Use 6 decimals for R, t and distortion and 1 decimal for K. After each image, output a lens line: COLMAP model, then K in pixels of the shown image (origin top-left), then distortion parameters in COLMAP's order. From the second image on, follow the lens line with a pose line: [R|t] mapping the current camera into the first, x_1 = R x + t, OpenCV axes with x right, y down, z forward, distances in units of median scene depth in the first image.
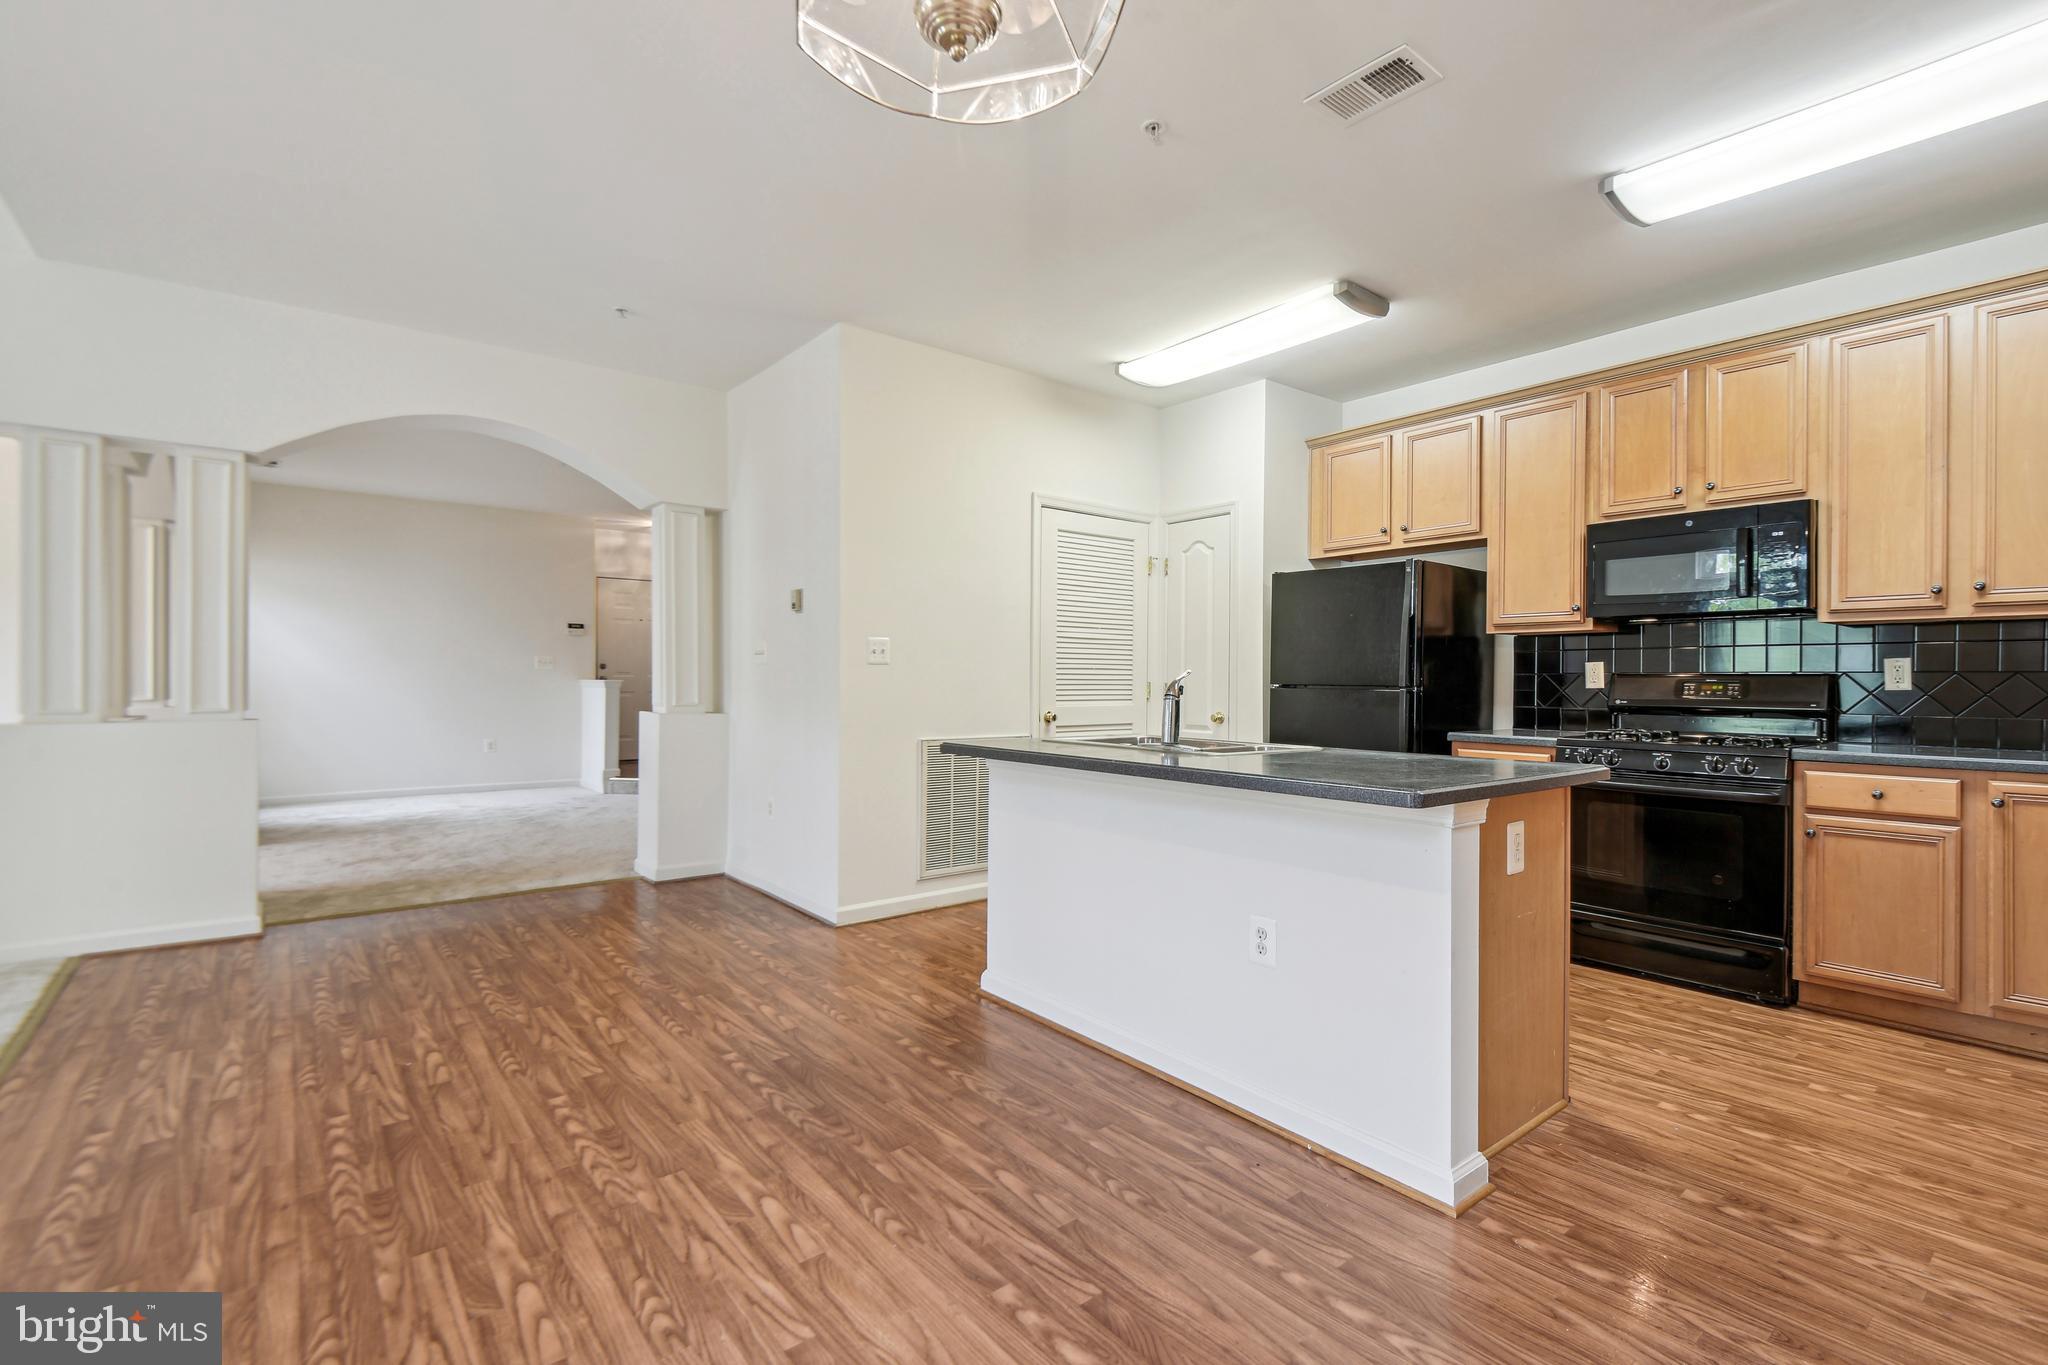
lens RADIAL K [[948.5, 0, 1016.0], [0, 948.5, 674.8], [0, 0, 1]] dist [0.004017, -0.001530]
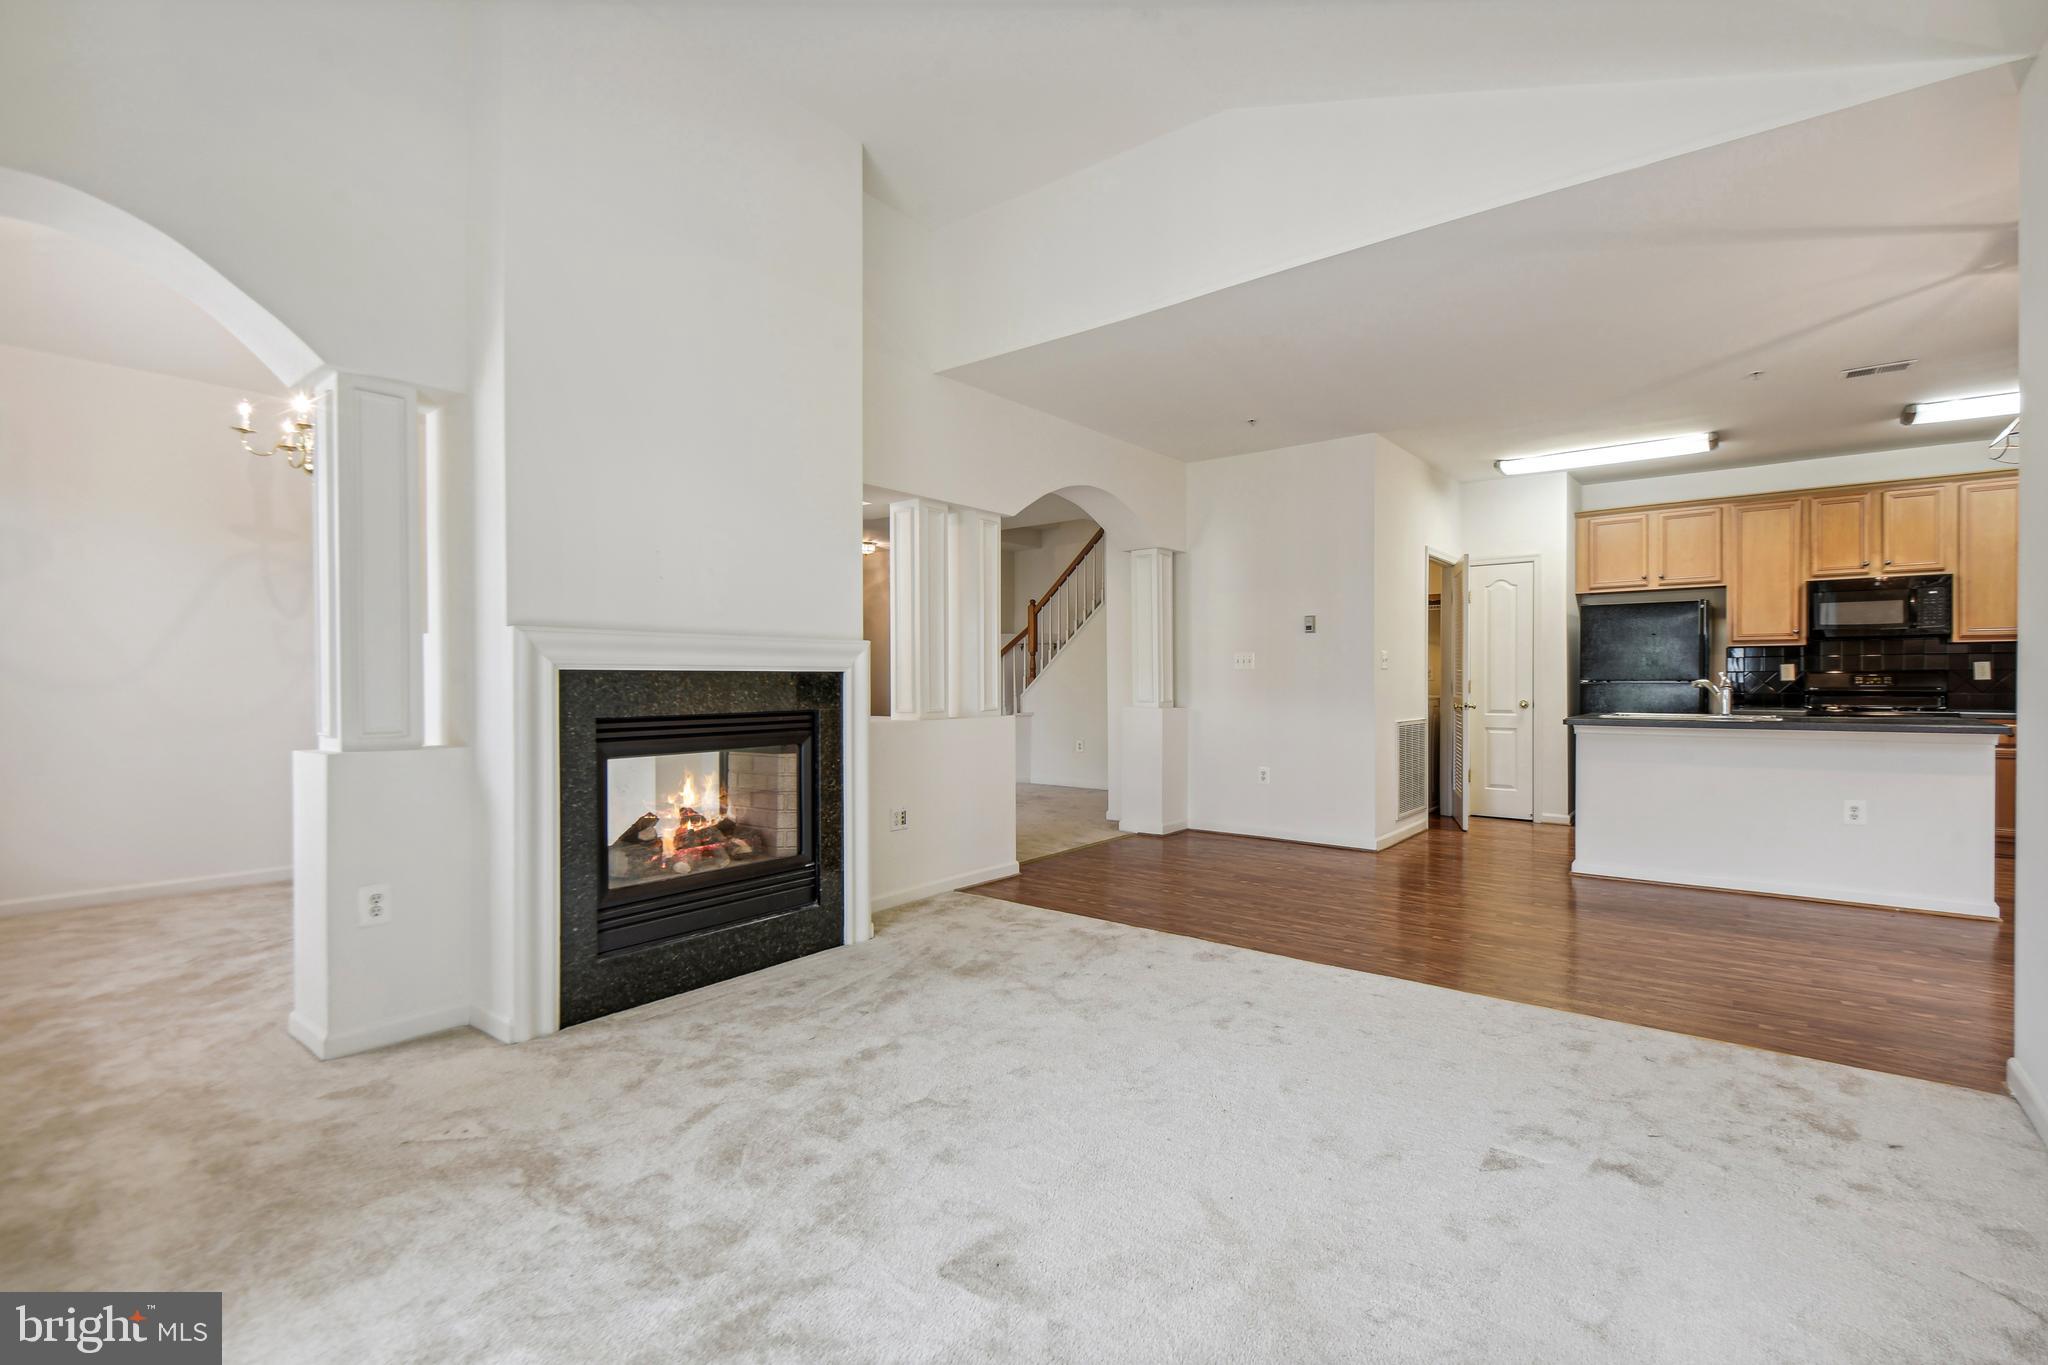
lens RADIAL K [[948.5, 0, 1033.5], [0, 948.5, 678.2], [0, 0, 1]] dist [0.004017, -0.001530]
pose [[0.974094, -0.009765, 0.225931, -1.101992], [0.007960, 0.999929, 0.008899, -0.015417], [-0.226001, -0.006870, 0.974103, -0.311757]]
